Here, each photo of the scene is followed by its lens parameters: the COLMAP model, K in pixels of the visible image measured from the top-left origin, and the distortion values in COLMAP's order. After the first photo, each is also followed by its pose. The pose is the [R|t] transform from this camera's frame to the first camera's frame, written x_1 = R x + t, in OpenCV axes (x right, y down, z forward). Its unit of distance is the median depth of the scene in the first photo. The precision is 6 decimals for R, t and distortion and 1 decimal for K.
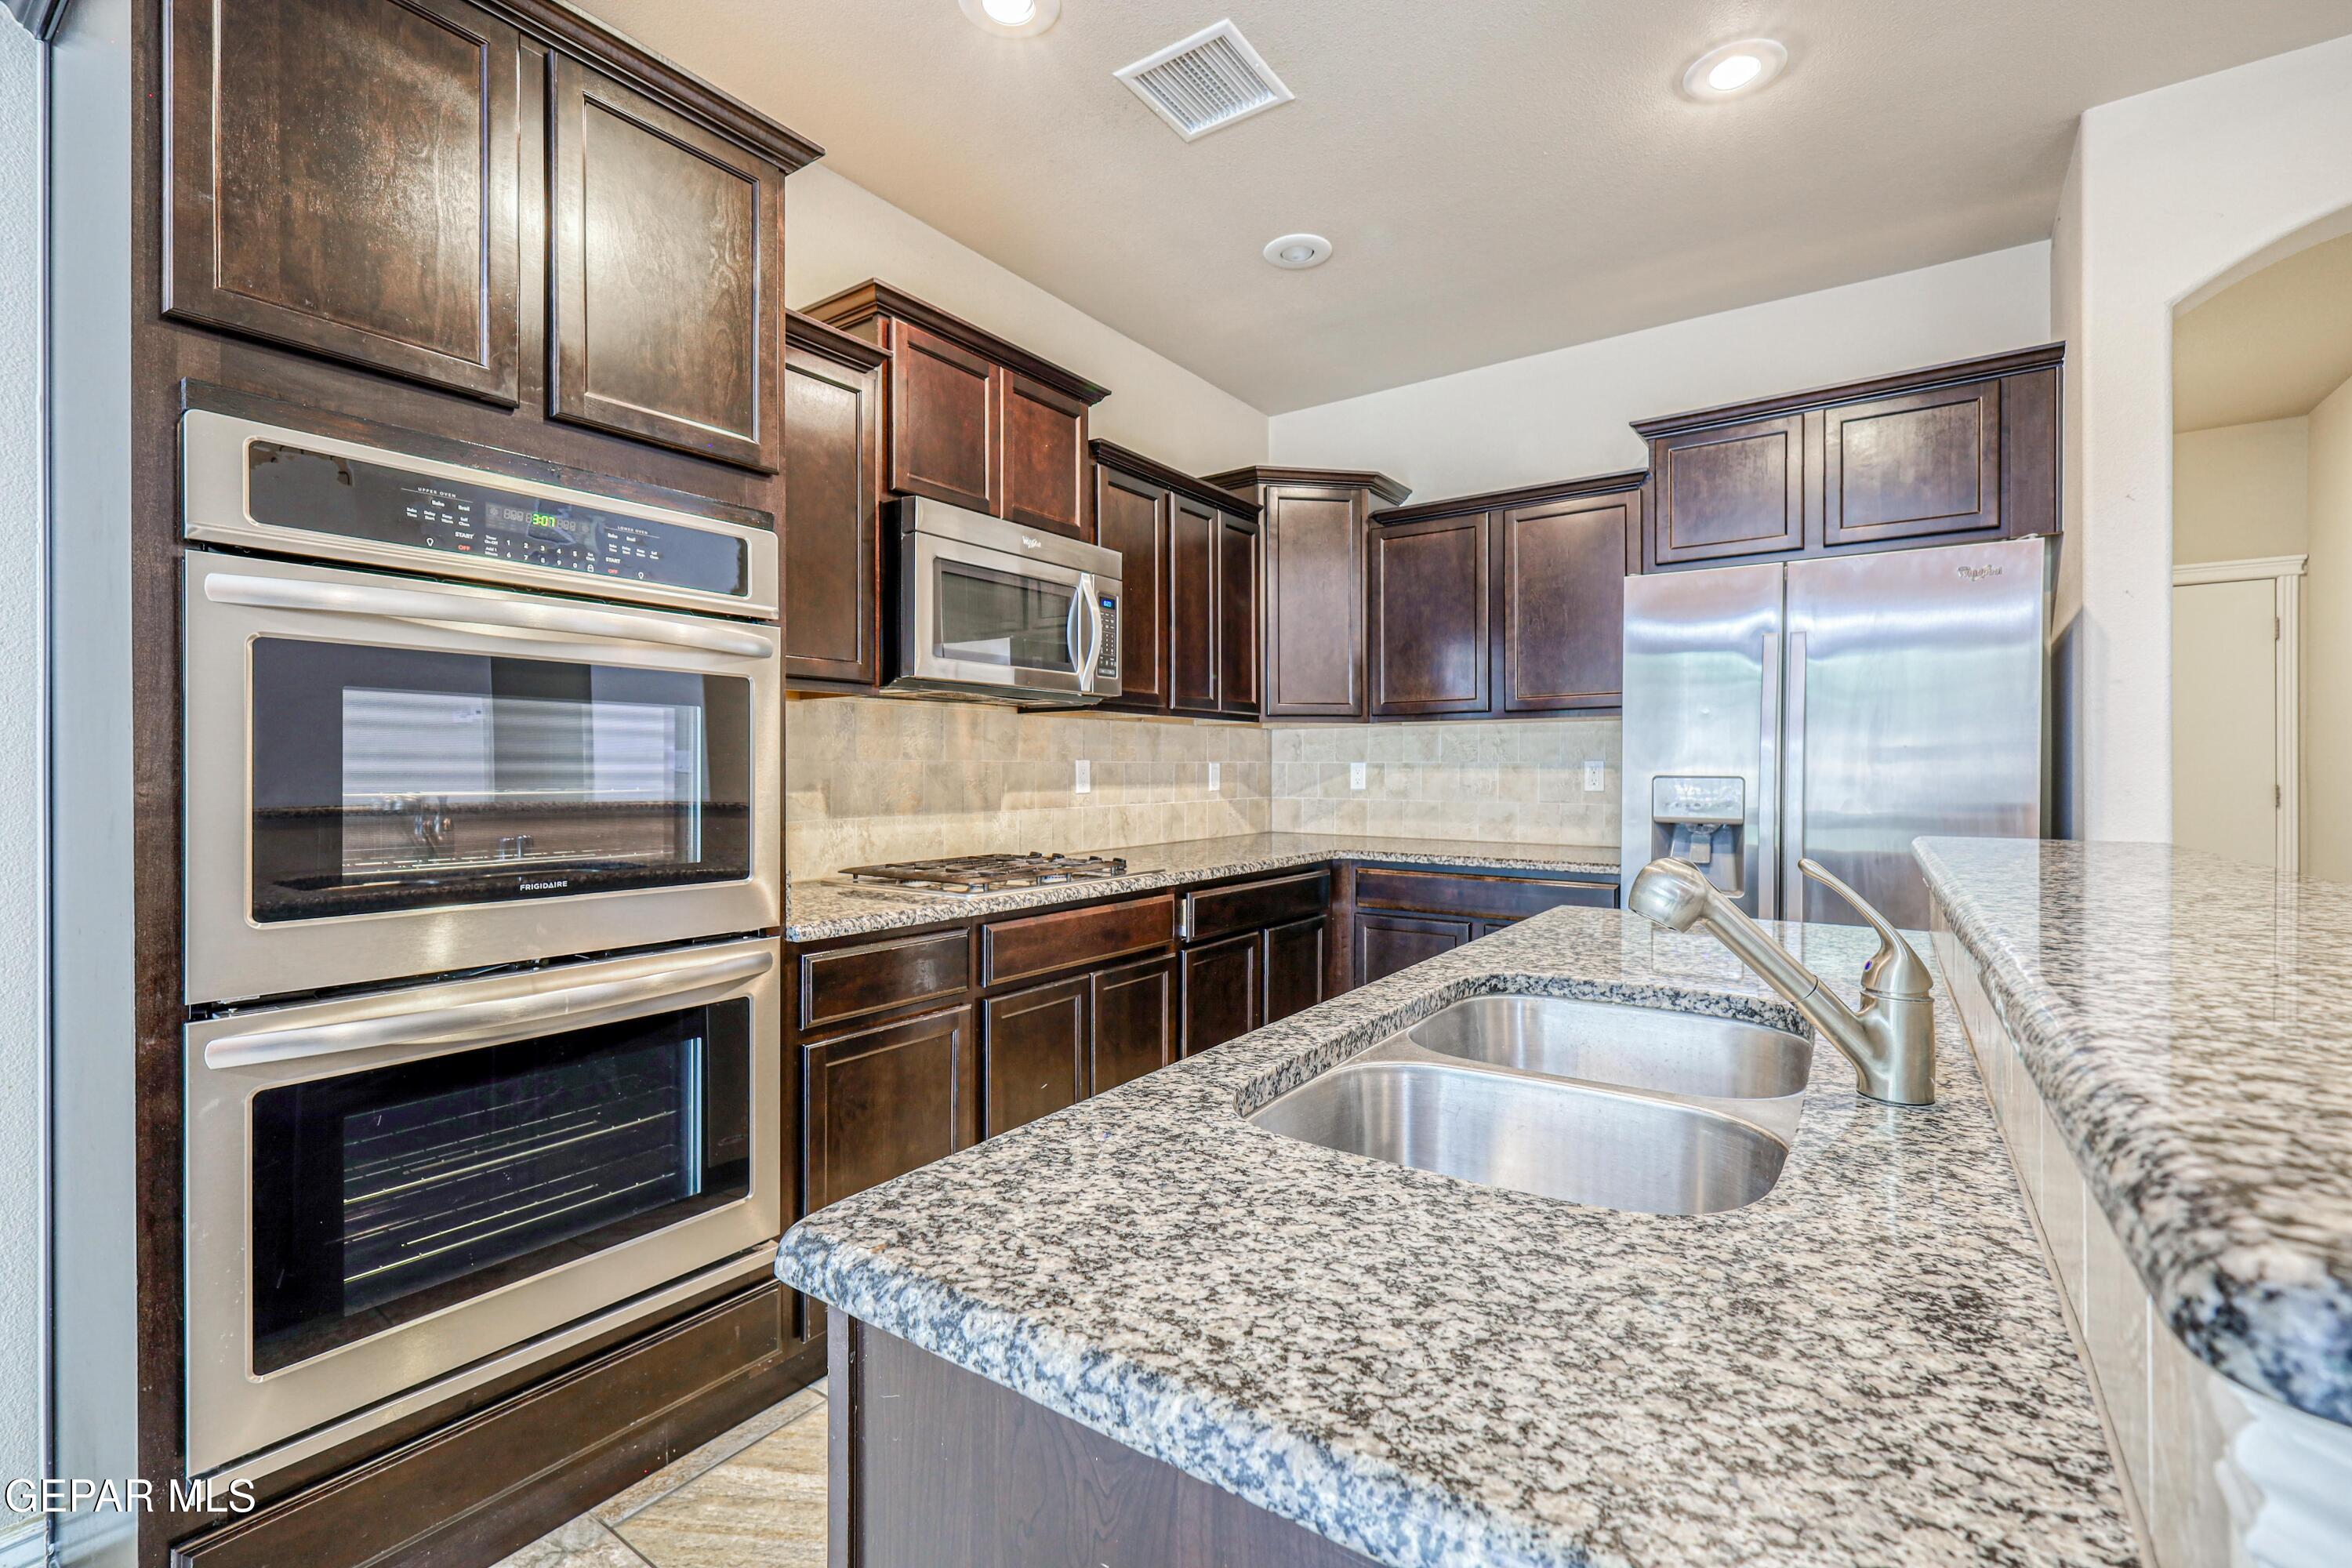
lens RADIAL K [[1013.4, 0, 1172.3], [0, 1013.4, 777.1], [0, 0, 1]] dist [-0.000058, -0.000184]
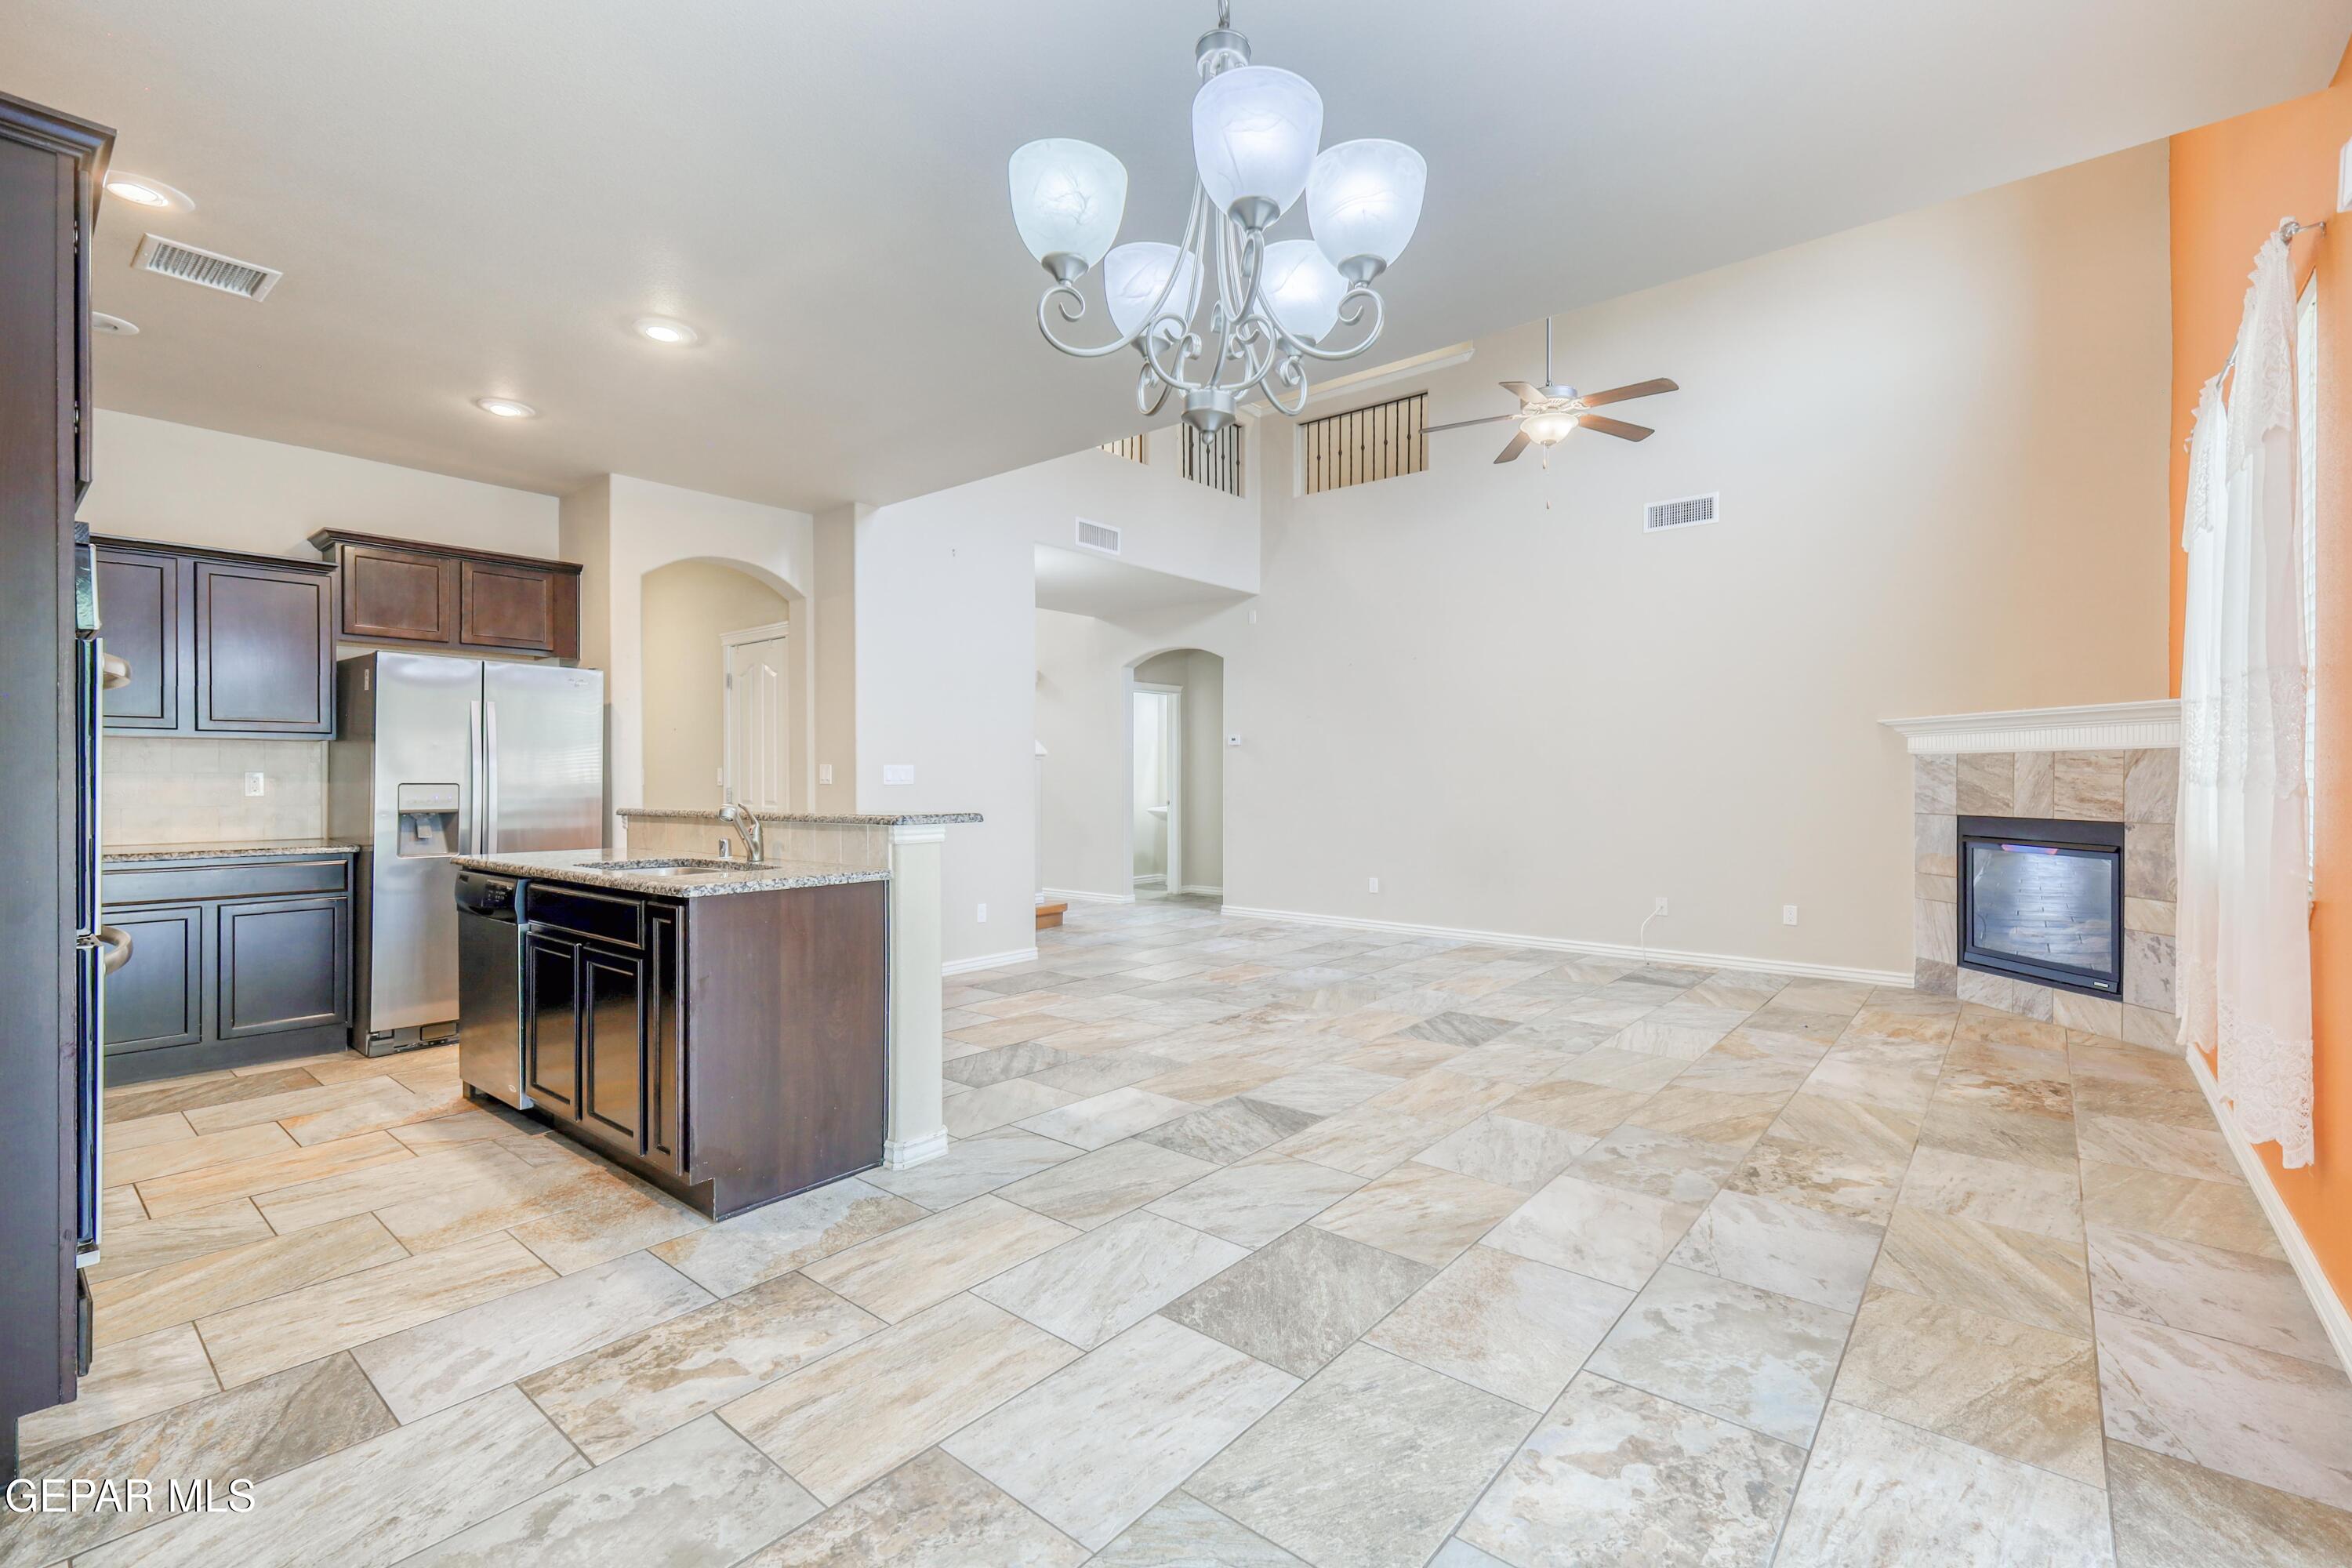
lens RADIAL K [[1035.7, 0, 1182.3], [0, 1035.7, 781.3], [0, 0, 1]] dist [0.000731, -0.000086]
pose [[0.078658, -0.000580, 0.996902, -1.008796], [0.005214, 0.999986, 0.000171, 0.000996], [-0.996888, 0.005185, 0.078660, -0.318168]]
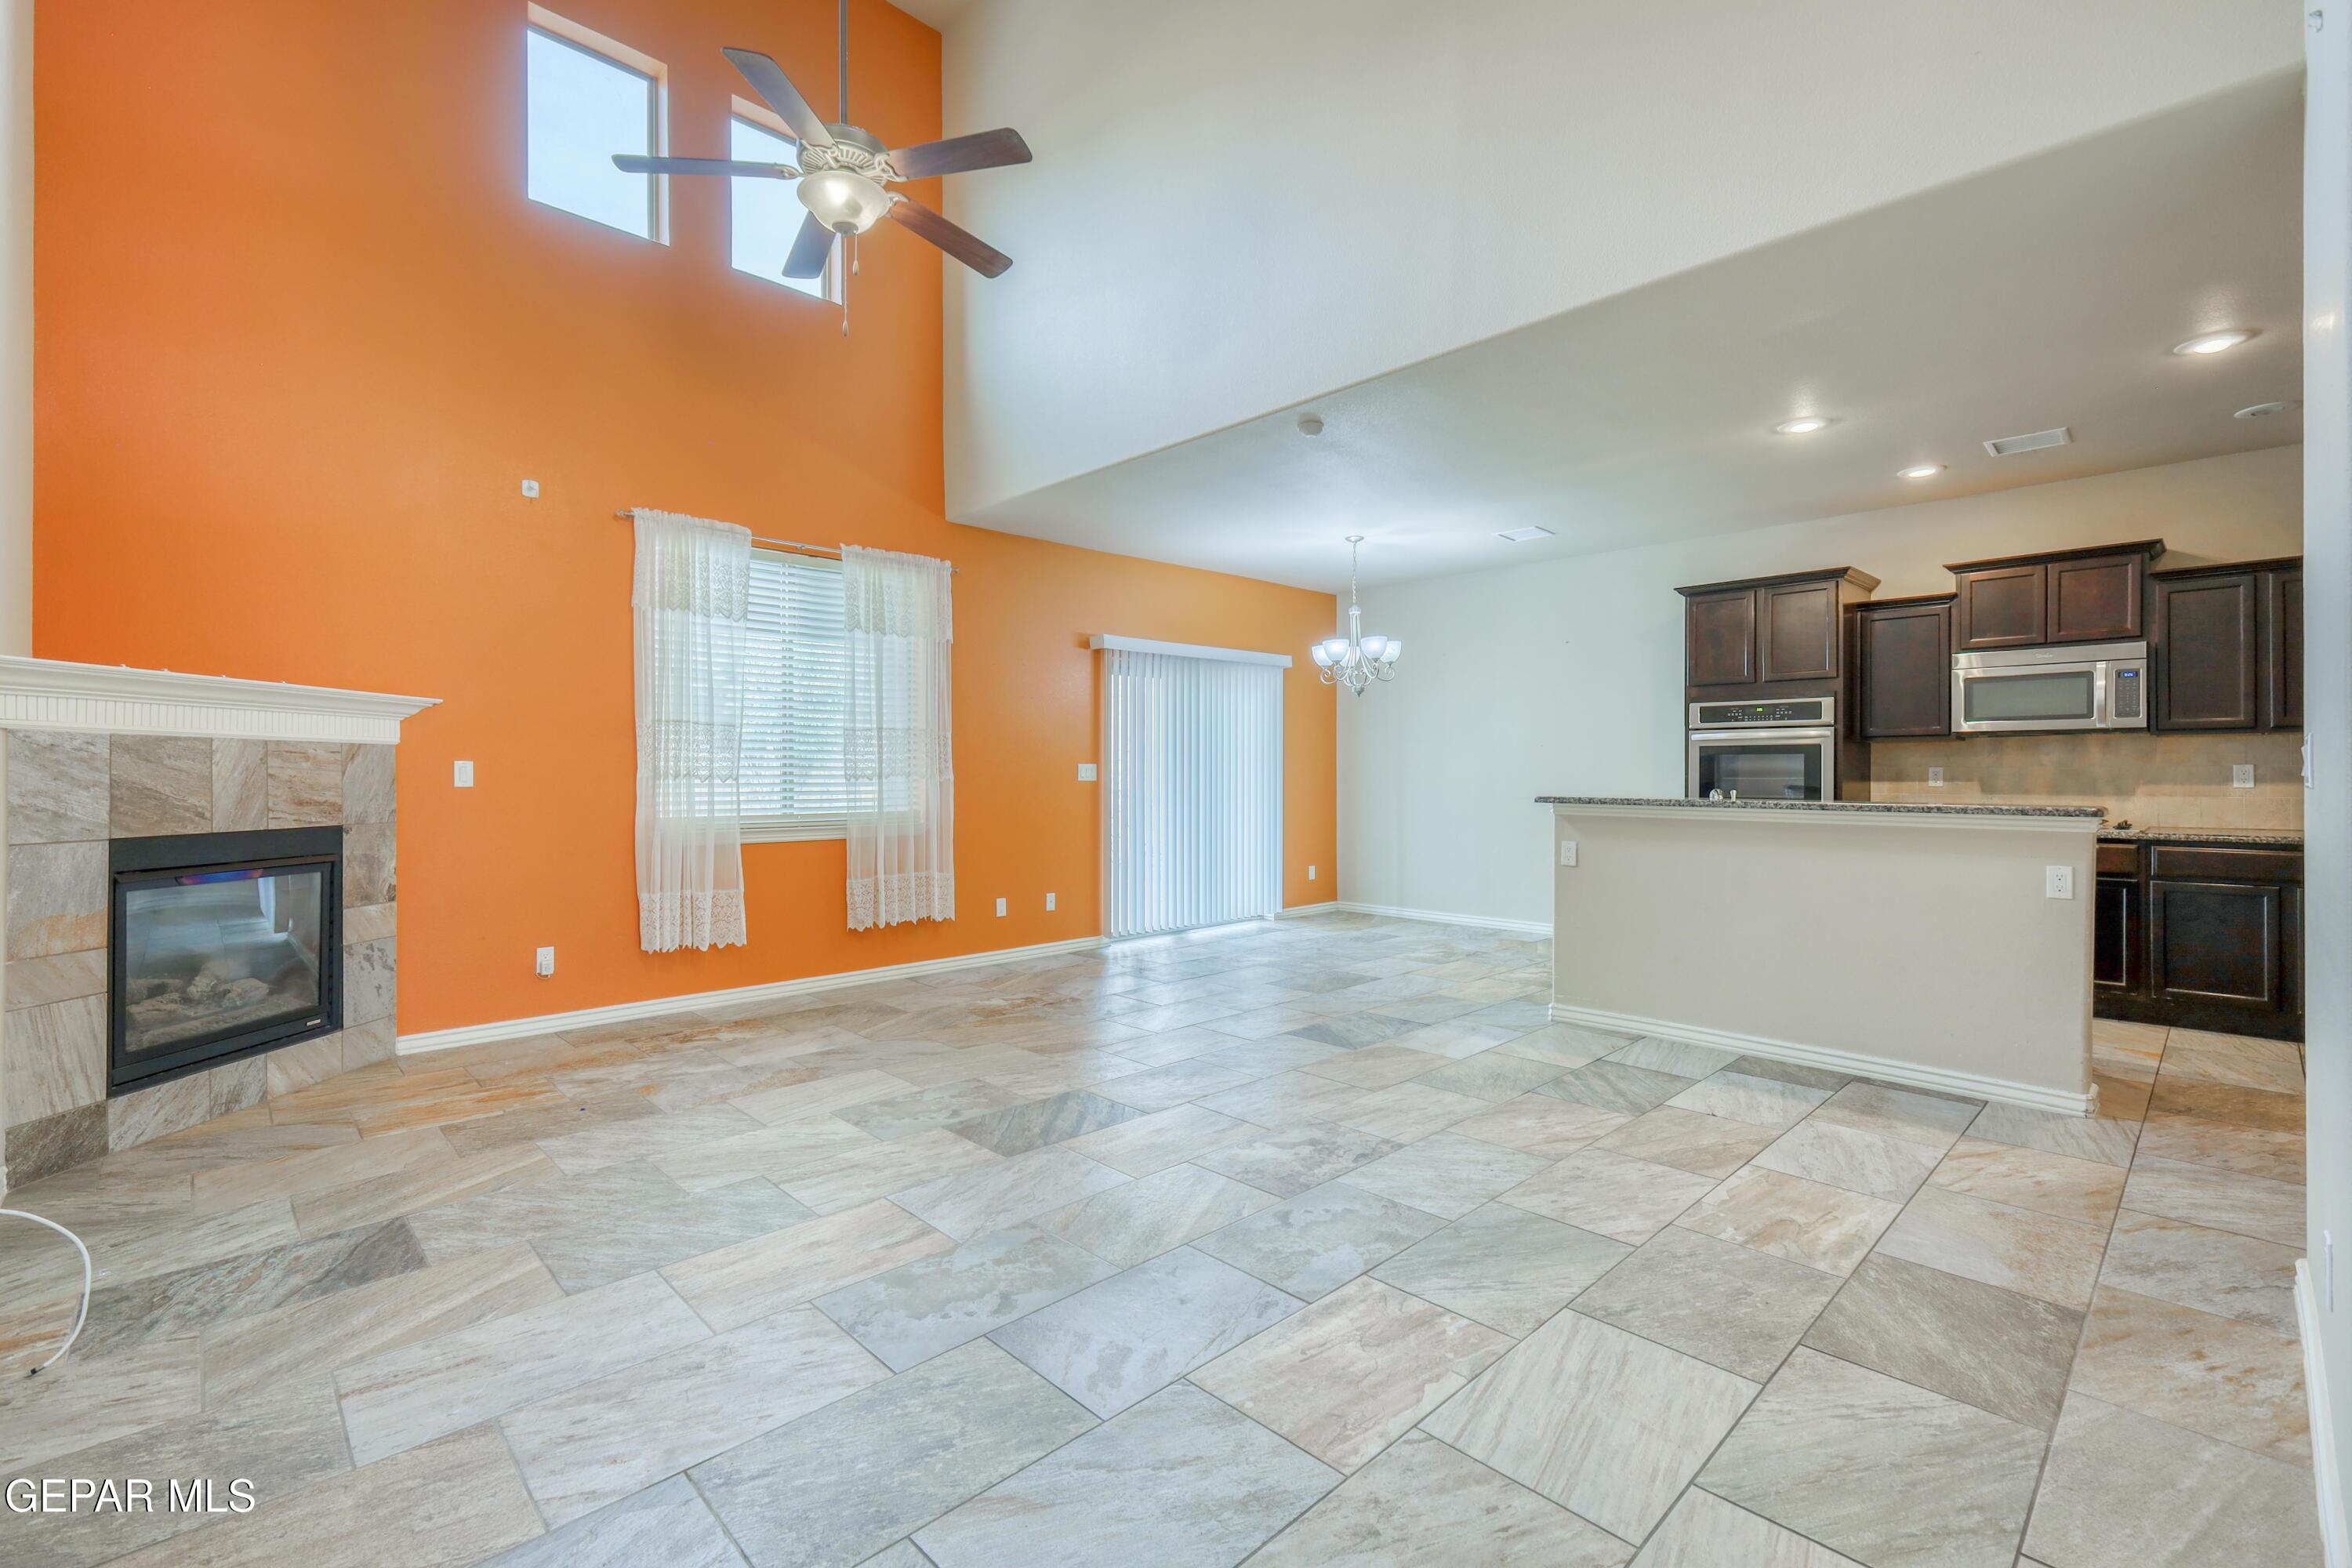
lens RADIAL K [[1020.1, 0, 1171.0], [0, 1020.1, 773.2], [0, 0, 1]] dist [0.000065, 0.000545]
pose [[-0.194827, 0.002419, -0.980835, 1.985791], [-0.002180, 0.999993, 0.002900, -0.006400], [0.980835, 0.002704, -0.194821, -0.254295]]
